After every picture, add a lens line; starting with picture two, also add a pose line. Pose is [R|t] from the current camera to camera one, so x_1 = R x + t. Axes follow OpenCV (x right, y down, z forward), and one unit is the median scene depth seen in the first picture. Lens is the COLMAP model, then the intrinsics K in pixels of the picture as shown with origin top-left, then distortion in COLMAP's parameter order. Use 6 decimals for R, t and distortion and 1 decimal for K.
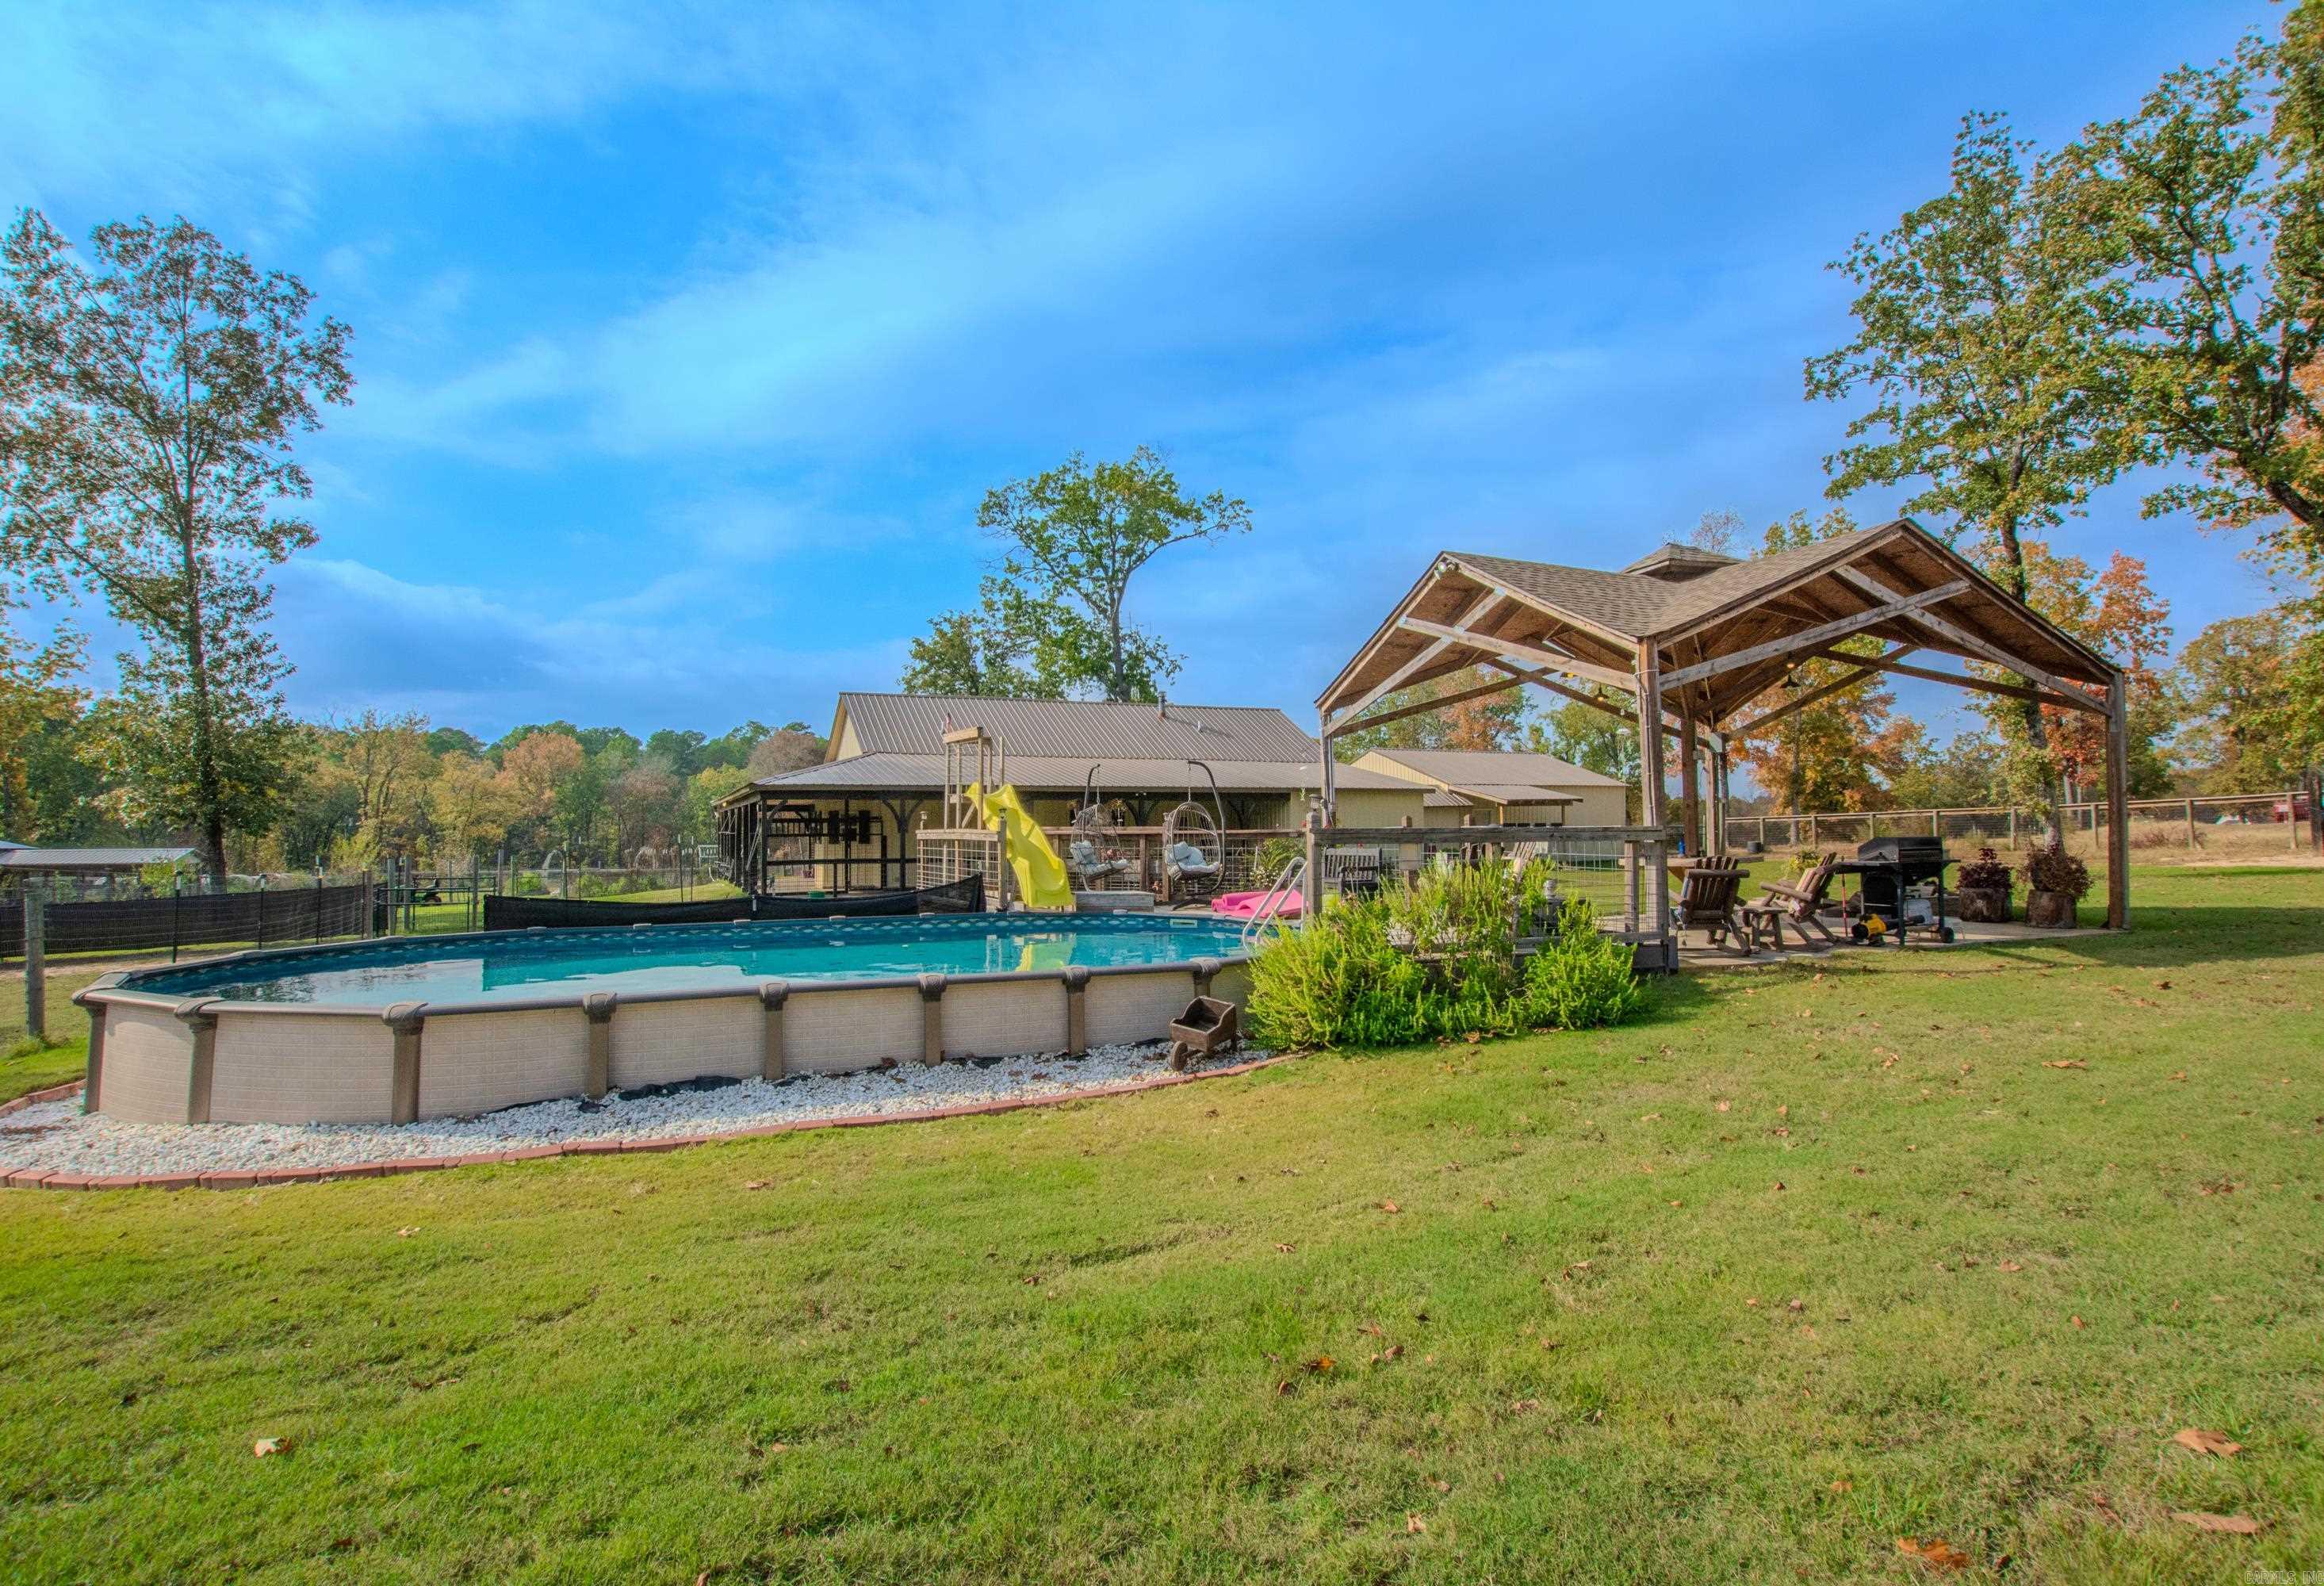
lens RADIAL K [[1078.3, 0, 1173.3], [0, 1078.3, 802.8], [0, 0, 1]] dist [-0.004836, -0.000313]
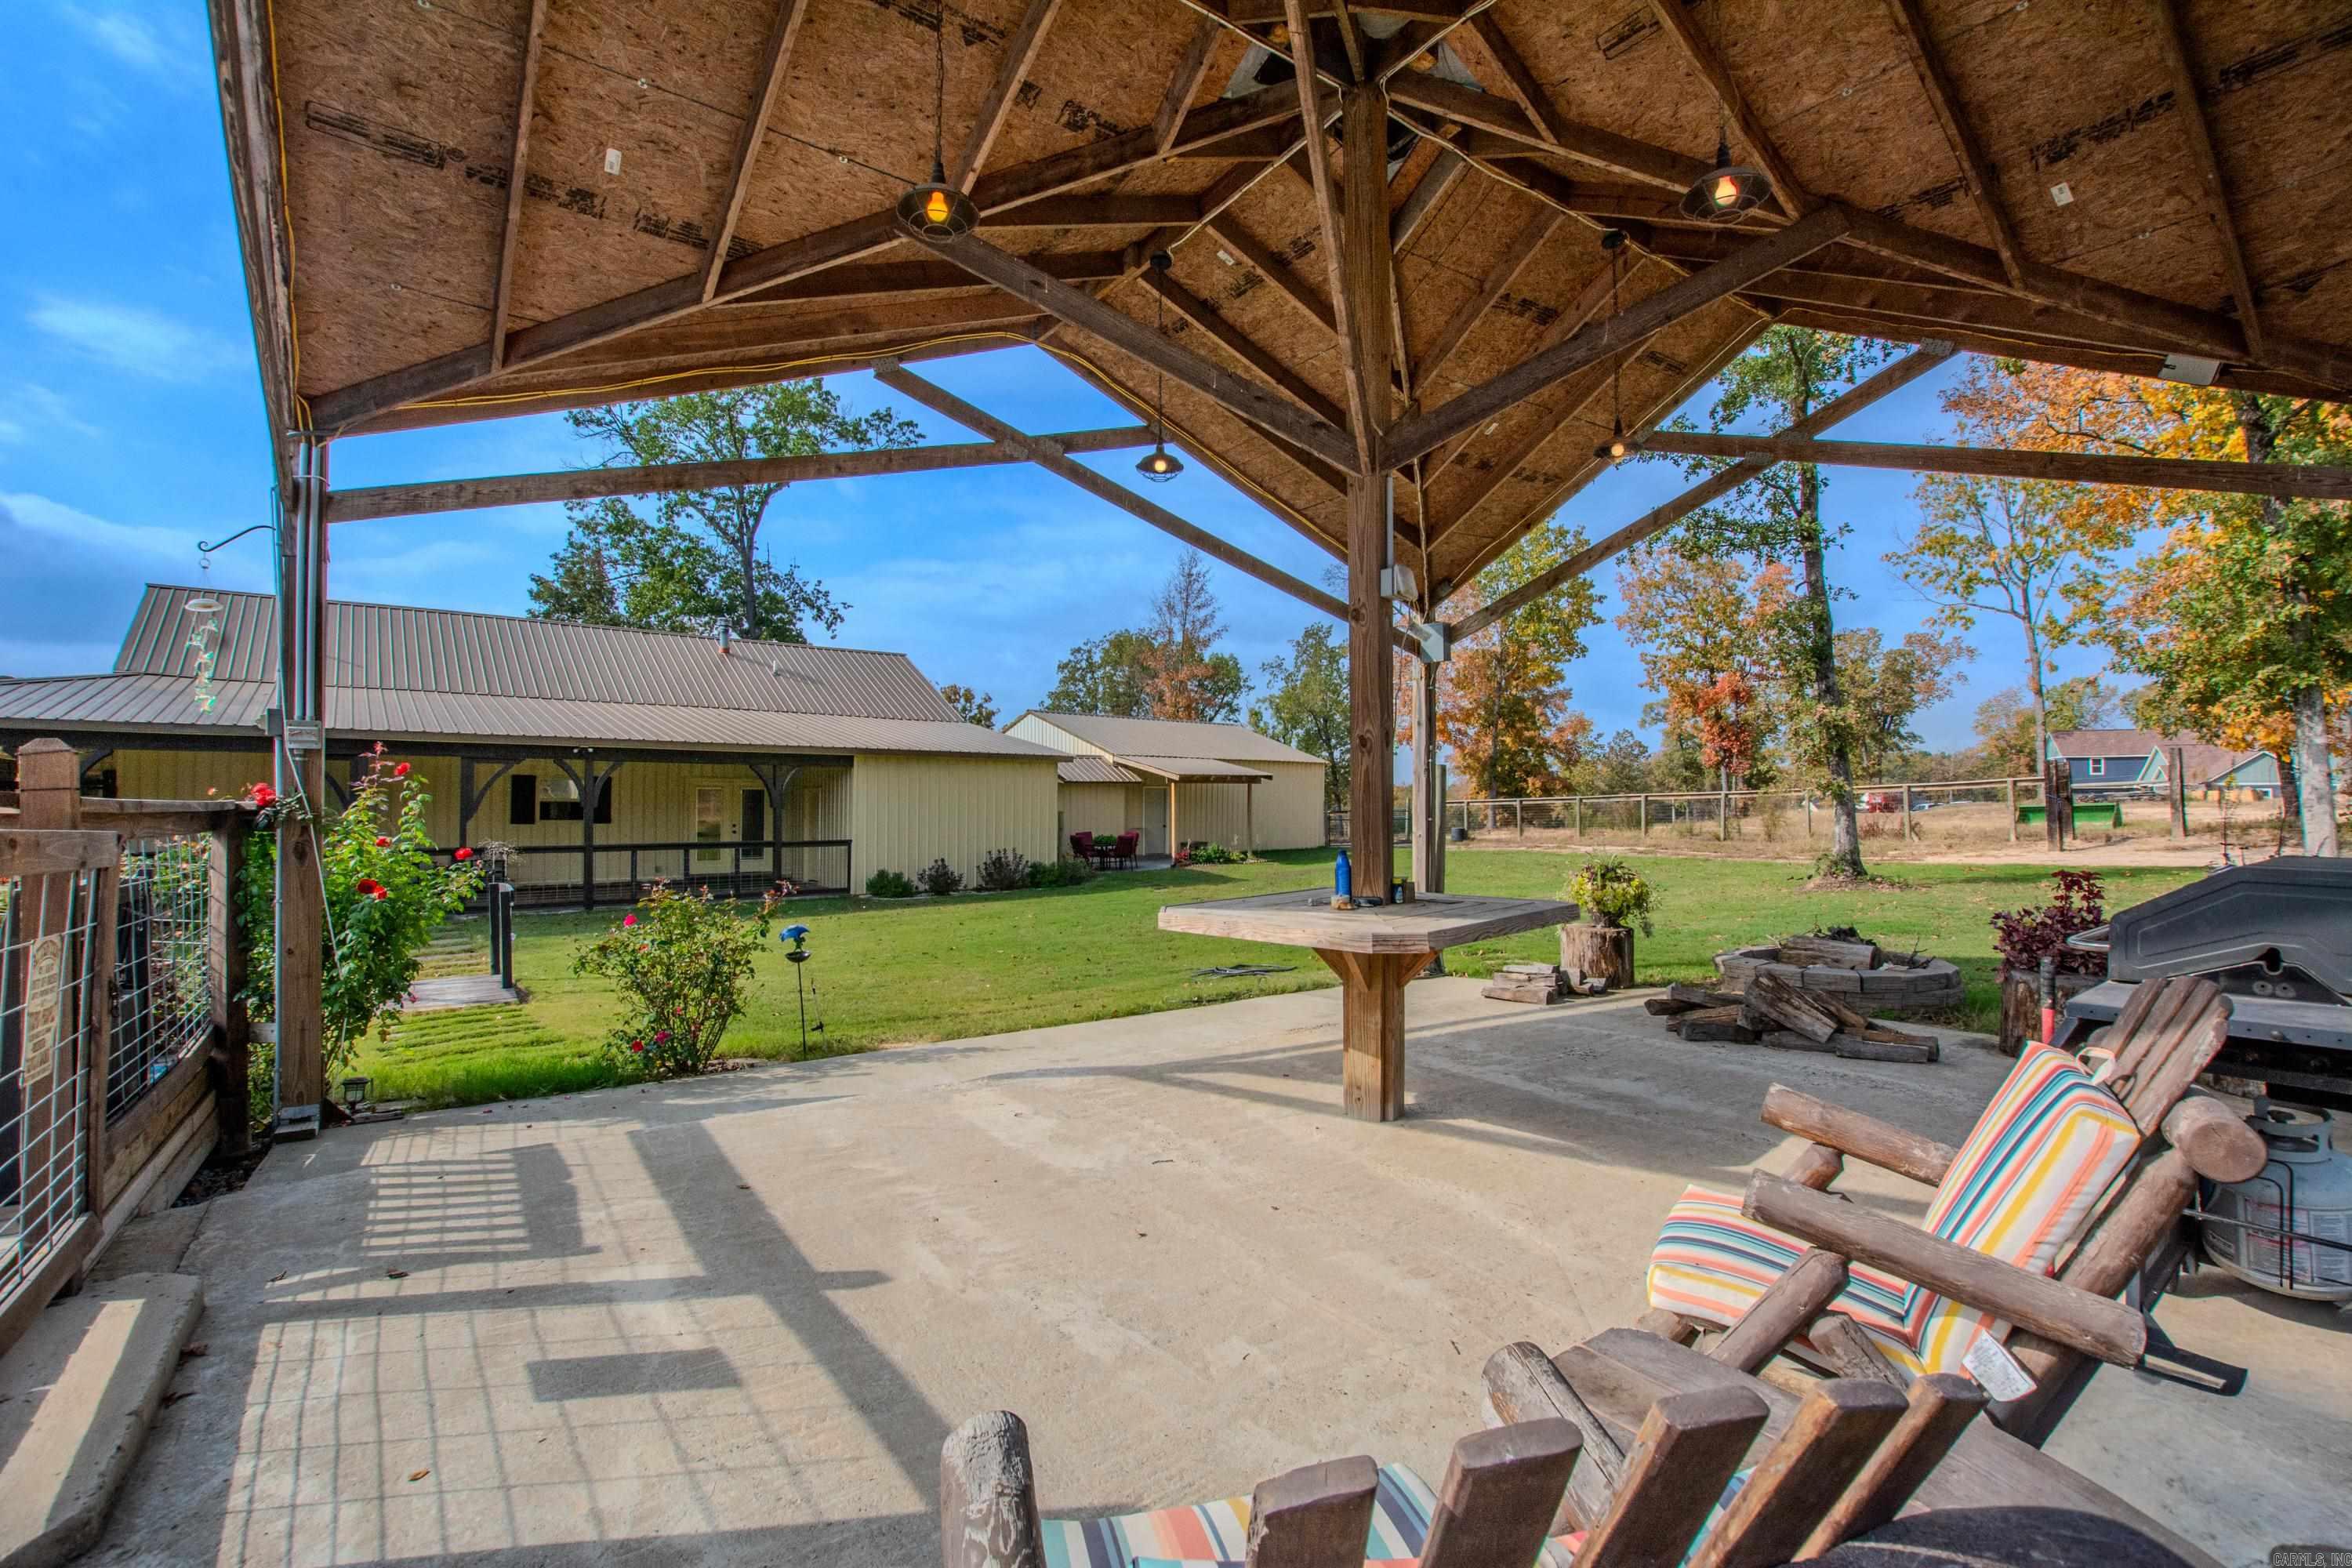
lens RADIAL K [[1025.3, 0, 1170.5], [0, 1025.3, 791.6], [0, 0, 1]] dist [-0.003113, -0.000074]
pose [[0.973355, 0.013708, 0.228895, 0.069165], [-0.015391, 0.999866, 0.005571, 0.003076], [-0.228788, -0.008946, 0.973435, 0.140588]]
